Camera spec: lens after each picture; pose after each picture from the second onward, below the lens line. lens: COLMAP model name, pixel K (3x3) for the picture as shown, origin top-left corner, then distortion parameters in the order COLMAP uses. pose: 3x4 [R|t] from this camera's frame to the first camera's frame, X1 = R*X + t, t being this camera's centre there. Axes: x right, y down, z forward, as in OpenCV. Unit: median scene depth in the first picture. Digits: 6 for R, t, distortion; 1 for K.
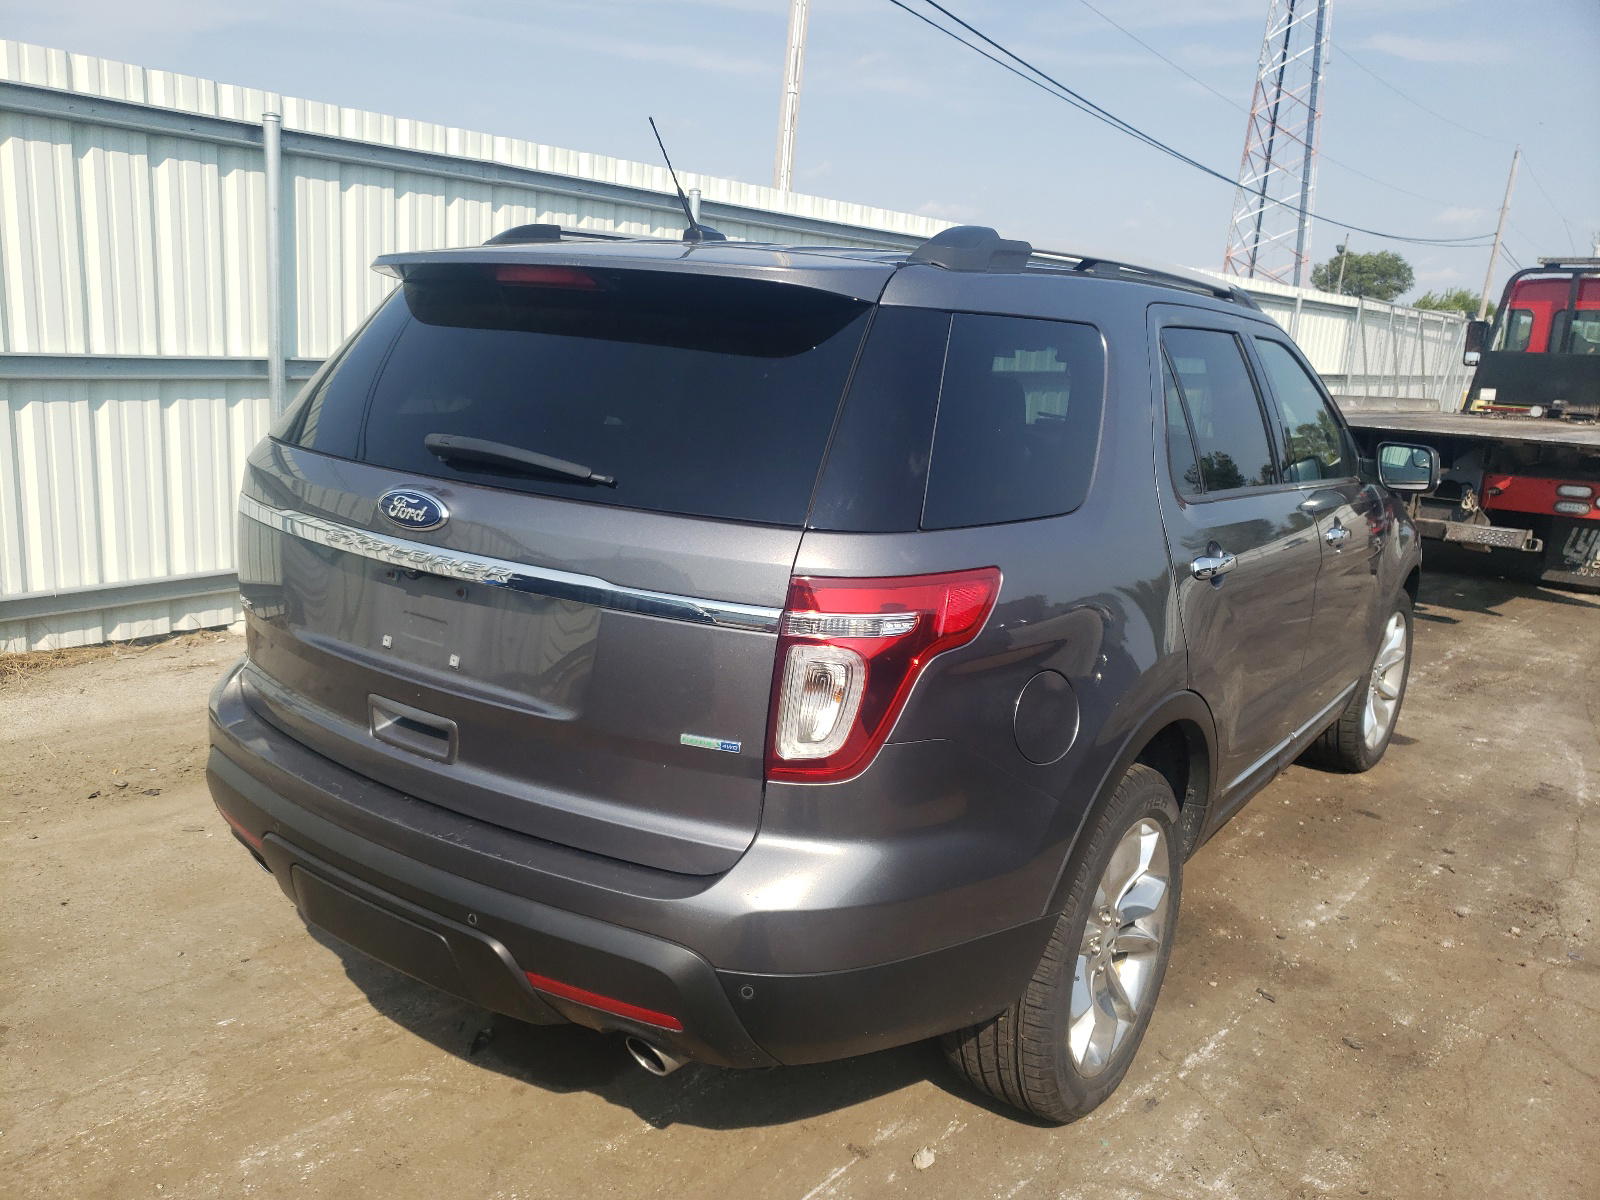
lens RADIAL K [[1303.8, 0, 772.3], [0, 1303.8, 600.0], [0, 0, 1]] dist [0.066089, 0.011156]
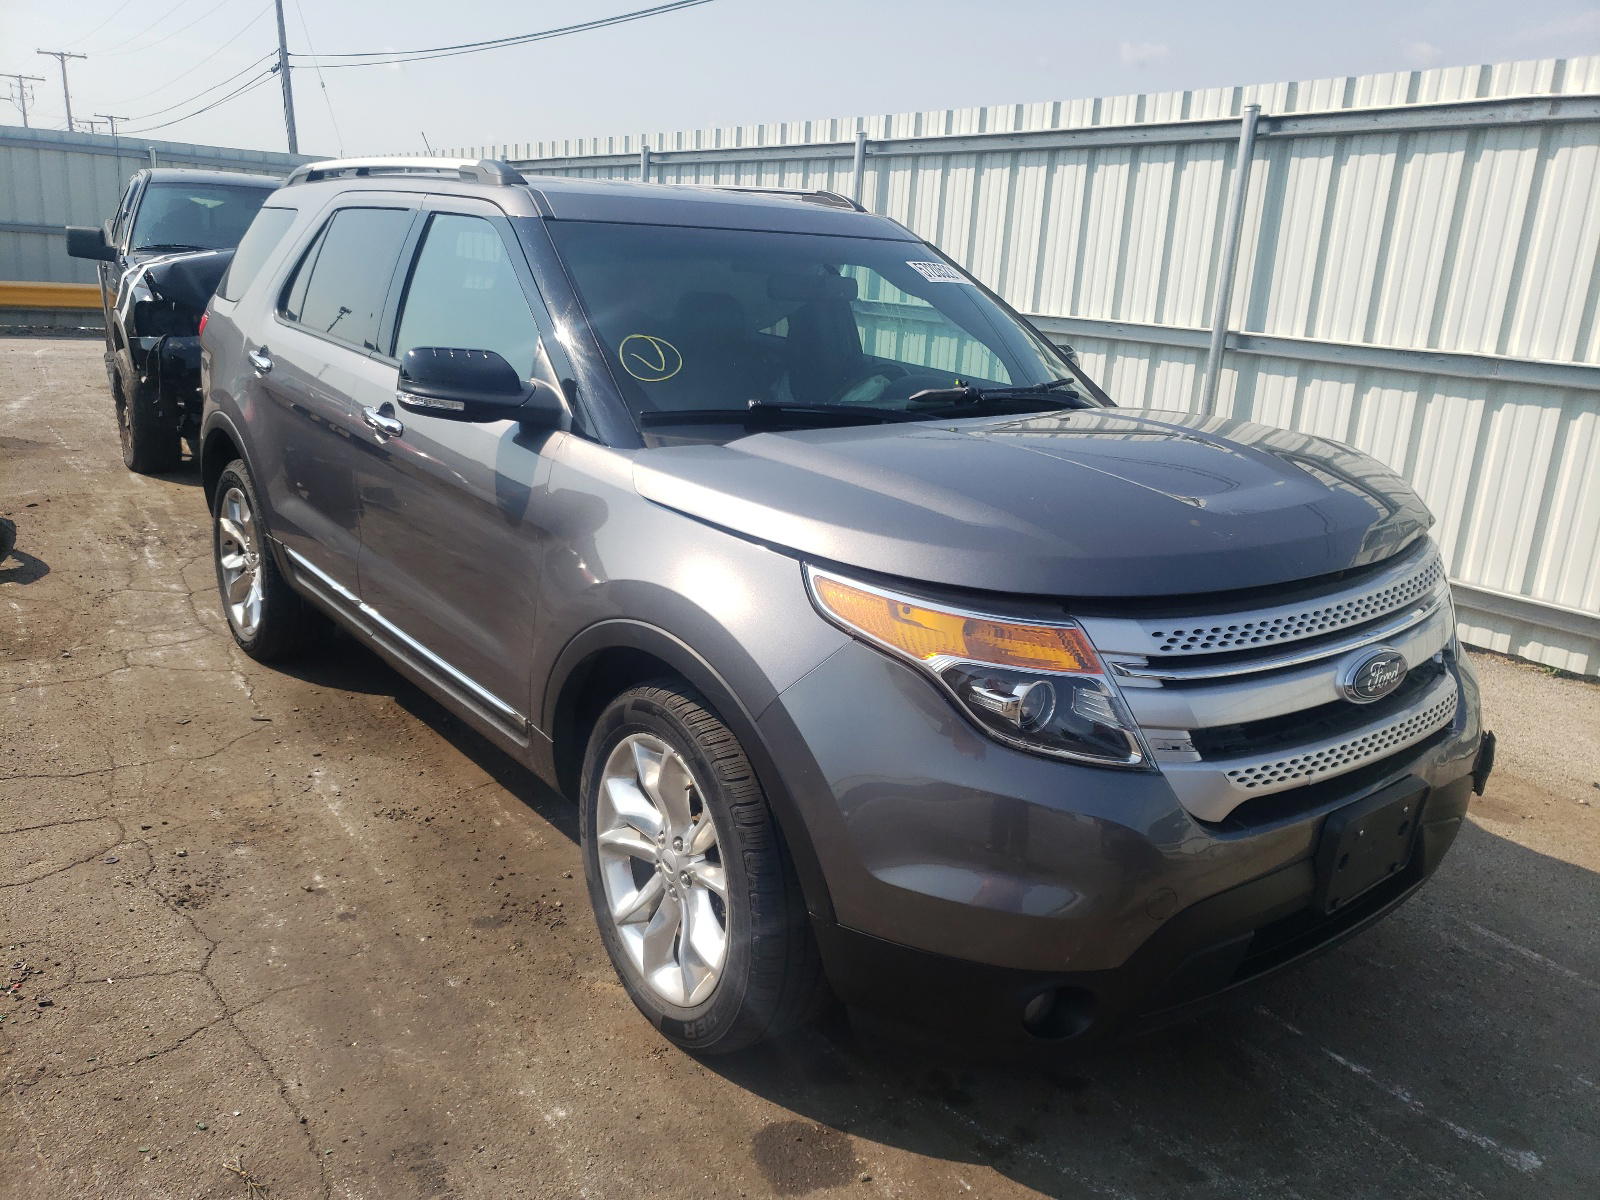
lens RADIAL K [[1303.8, 0, 772.3], [0, 1303.8, 600.0], [0, 0, 1]] dist [0.066089, 0.011156]
pose [[-0.316937, 0.175520, -0.932064, 0.664700], [-0.270153, 0.925312, 0.266111, -0.136187], [0.909158, 0.336140, -0.245849, 0.826023]]
